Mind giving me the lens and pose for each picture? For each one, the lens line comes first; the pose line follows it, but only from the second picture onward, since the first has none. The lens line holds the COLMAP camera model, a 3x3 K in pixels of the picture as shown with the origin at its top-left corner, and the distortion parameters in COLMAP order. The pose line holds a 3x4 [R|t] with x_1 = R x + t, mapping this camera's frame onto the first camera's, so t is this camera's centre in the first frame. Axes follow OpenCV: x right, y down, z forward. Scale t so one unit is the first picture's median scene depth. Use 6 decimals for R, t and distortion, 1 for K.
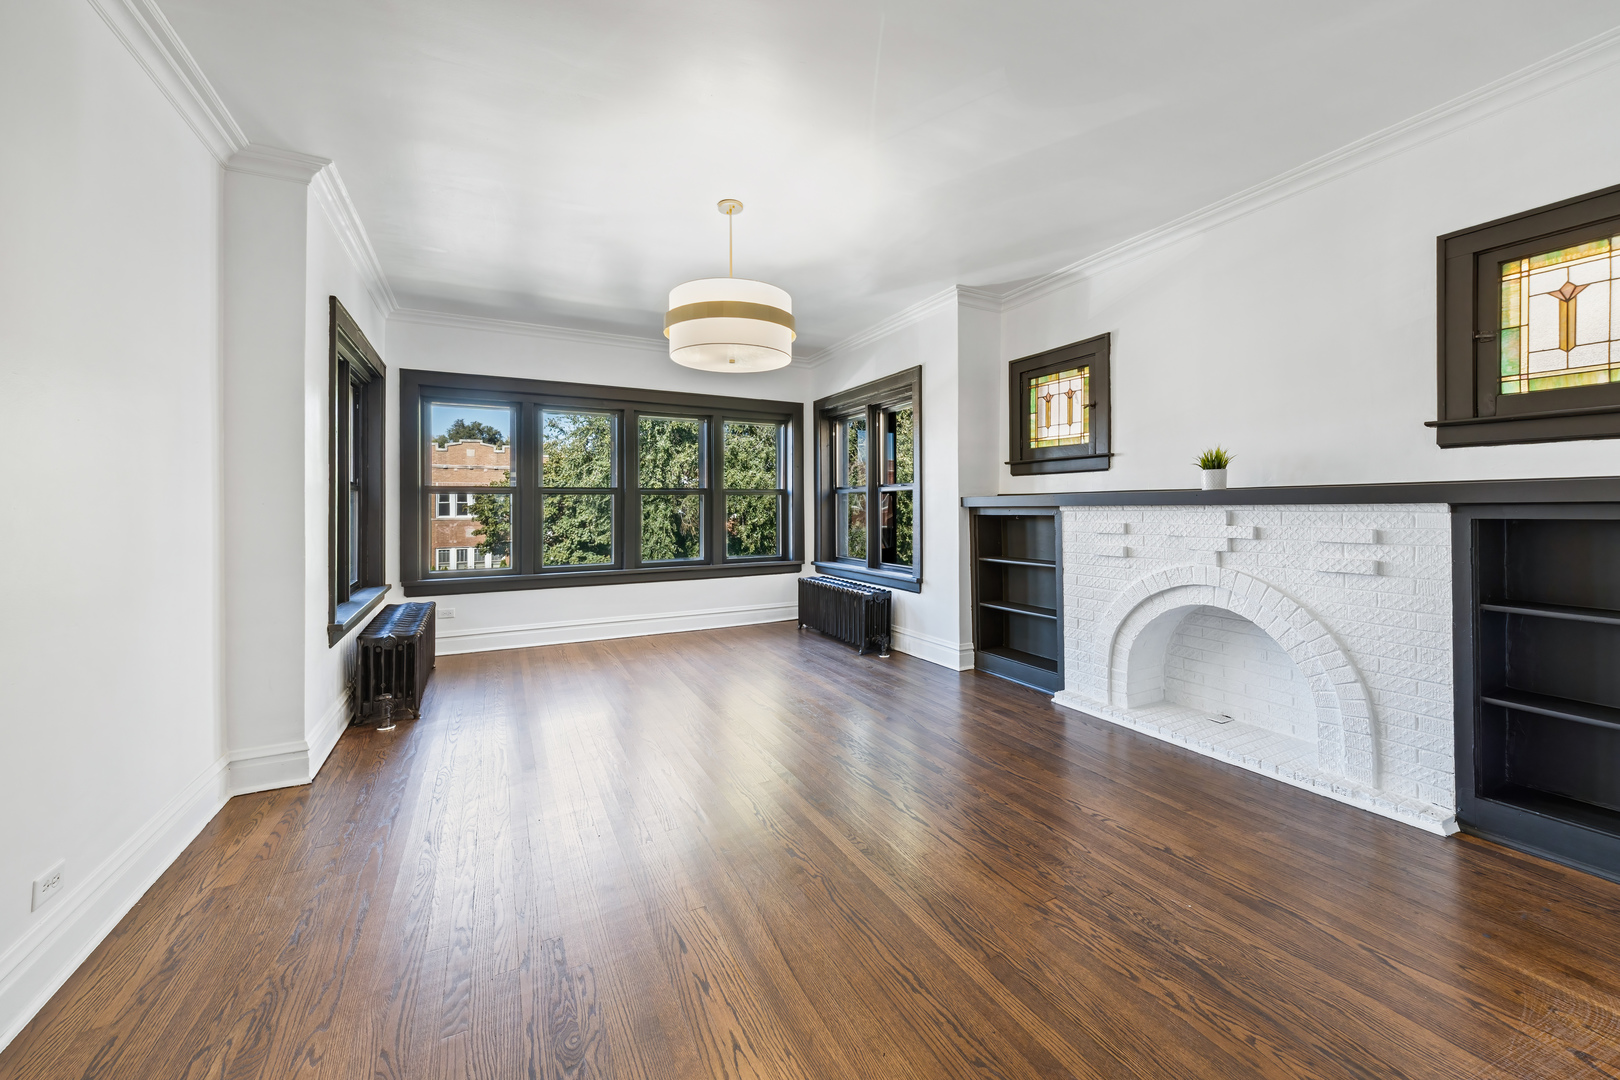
lens RADIAL K [[606.2, 0, 799.8], [0, 606.2, 510.3], [0, 0, 1]] dist [0.000563, 0.000322]
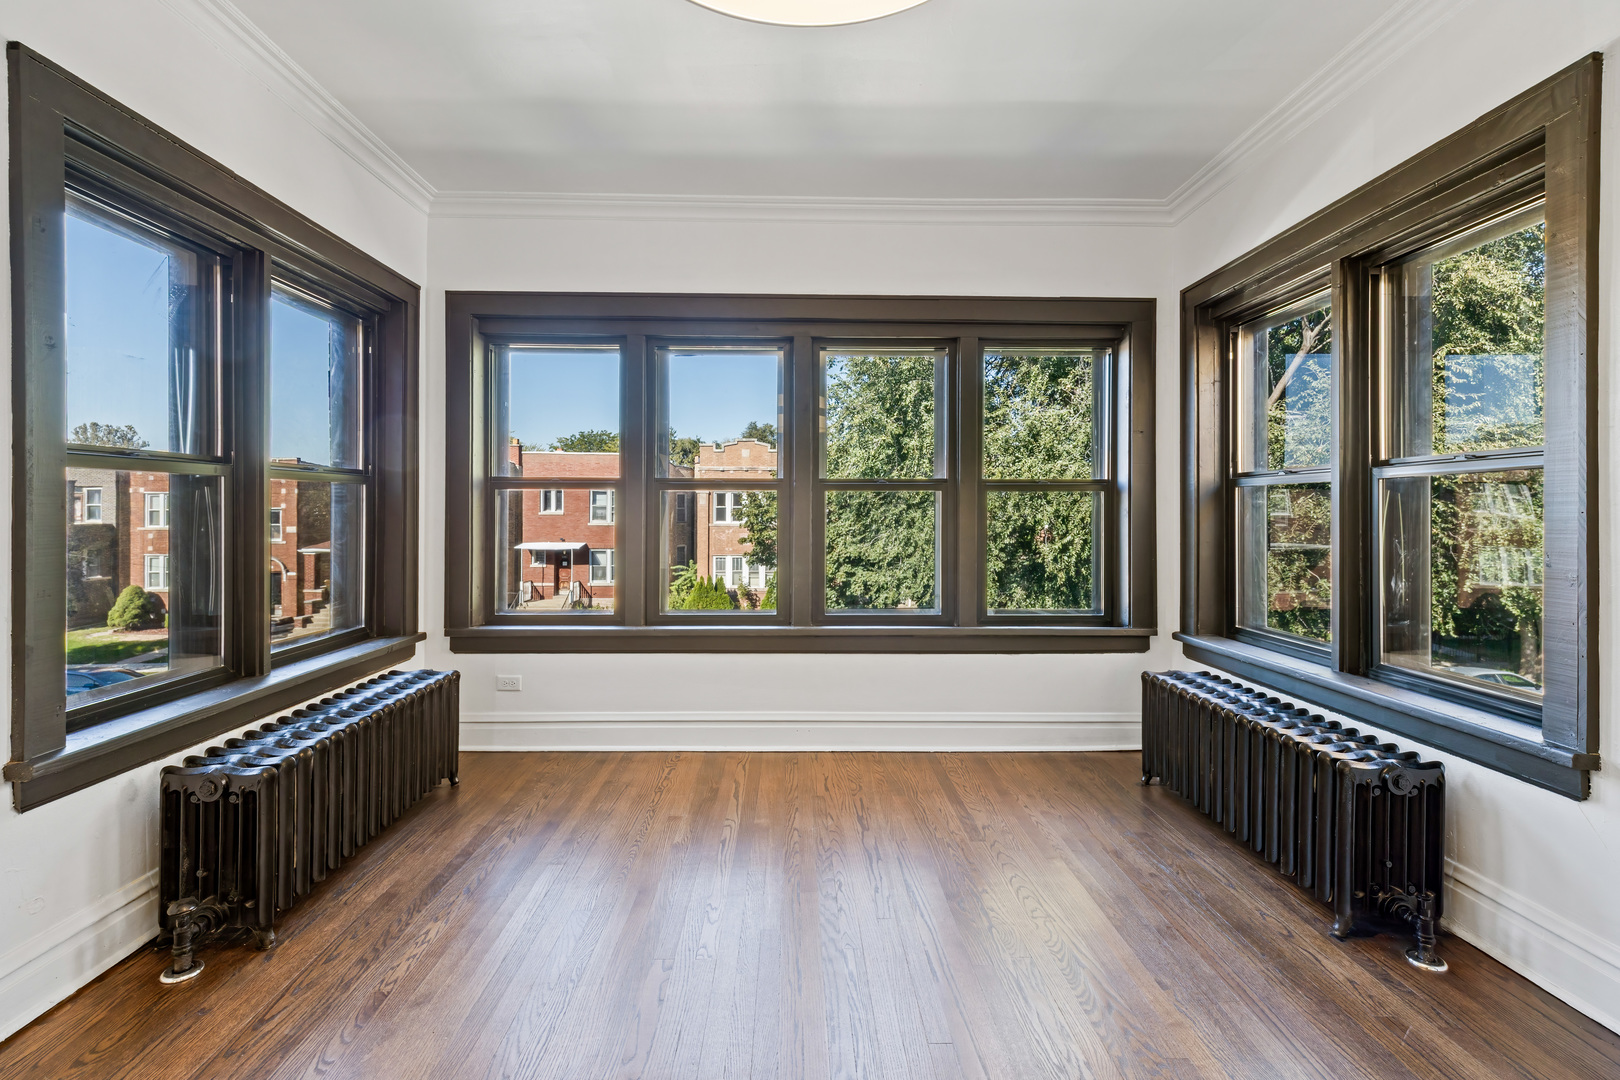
lens RADIAL K [[719.6, 0, 794.4], [0, 719.6, 513.3], [0, 0, 1]] dist [0.000559, 0.000236]
pose [[0.901231, 0.008130, -0.433264, -0.006217], [-0.010638, 0.999938, -0.003366, -0.004021], [0.433209, 0.007643, 0.901261, 0.550333]]
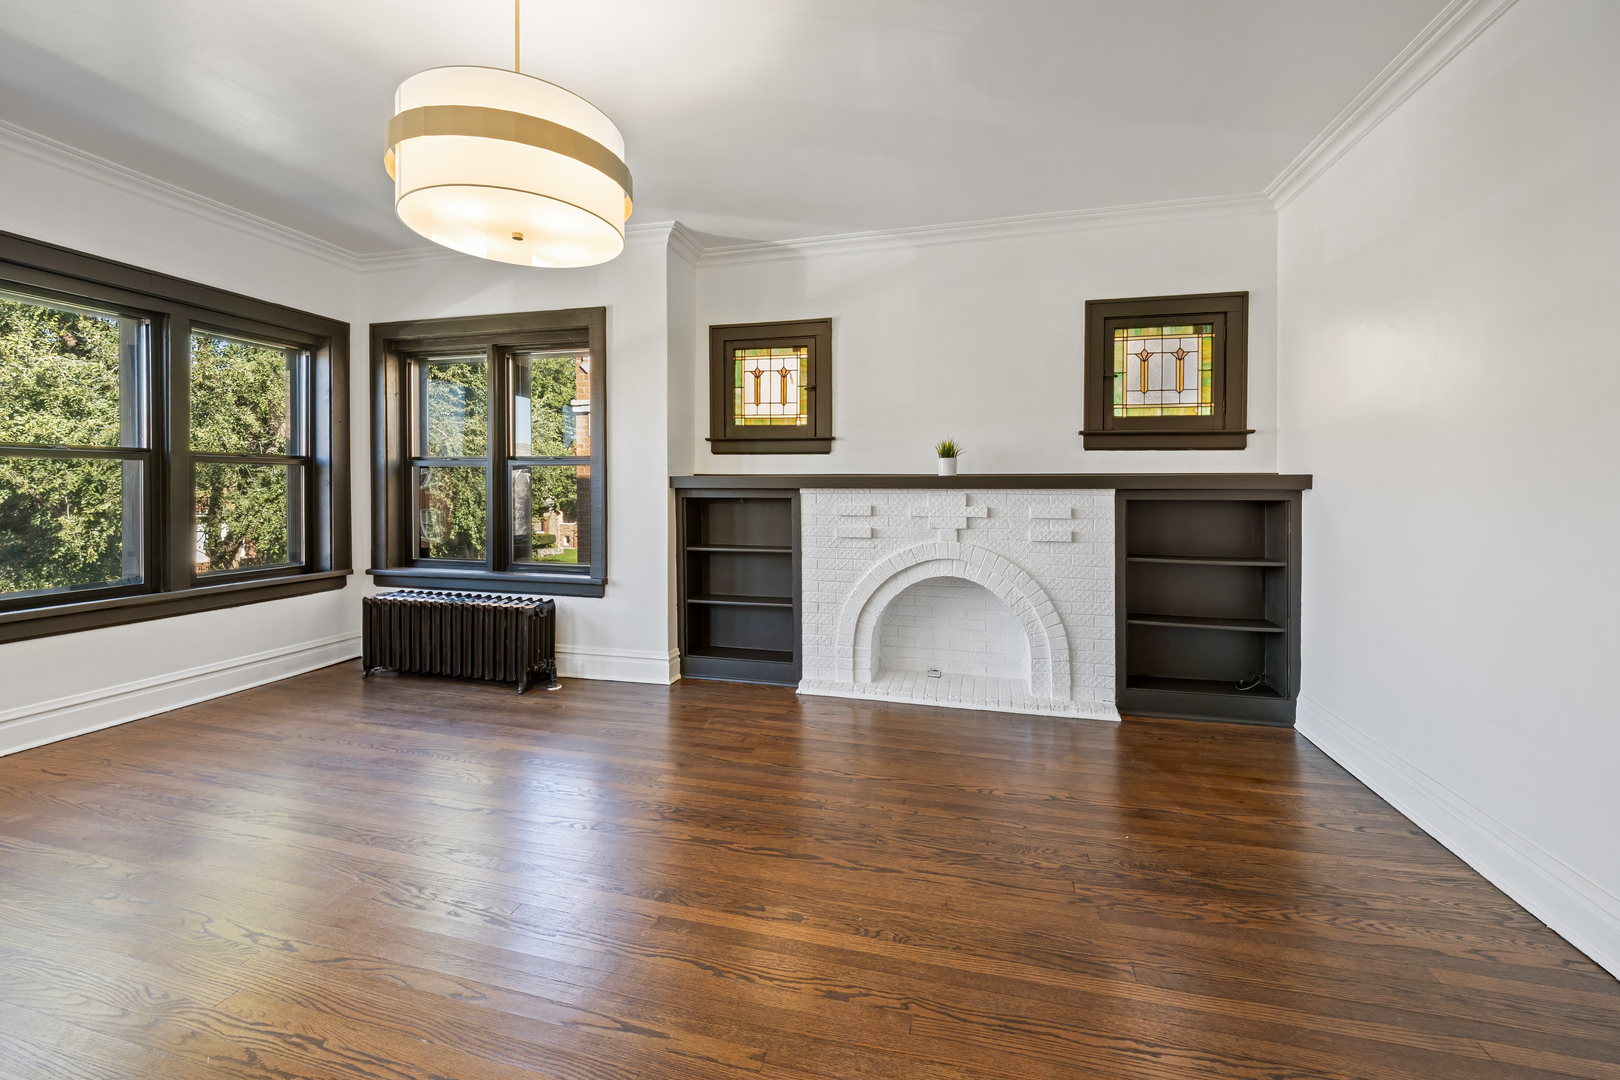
lens RADIAL K [[651.0, 0, 799.5], [0, 651.0, 493.8], [0, 0, 1]] dist [0.006047, -0.000175]
pose [[0.657194, 0.002868, 0.753716, -0.301306], [-0.004391, 0.999990, 0.000023, 0.001463], [-0.753709, -0.003325, 0.657200, 0.280895]]
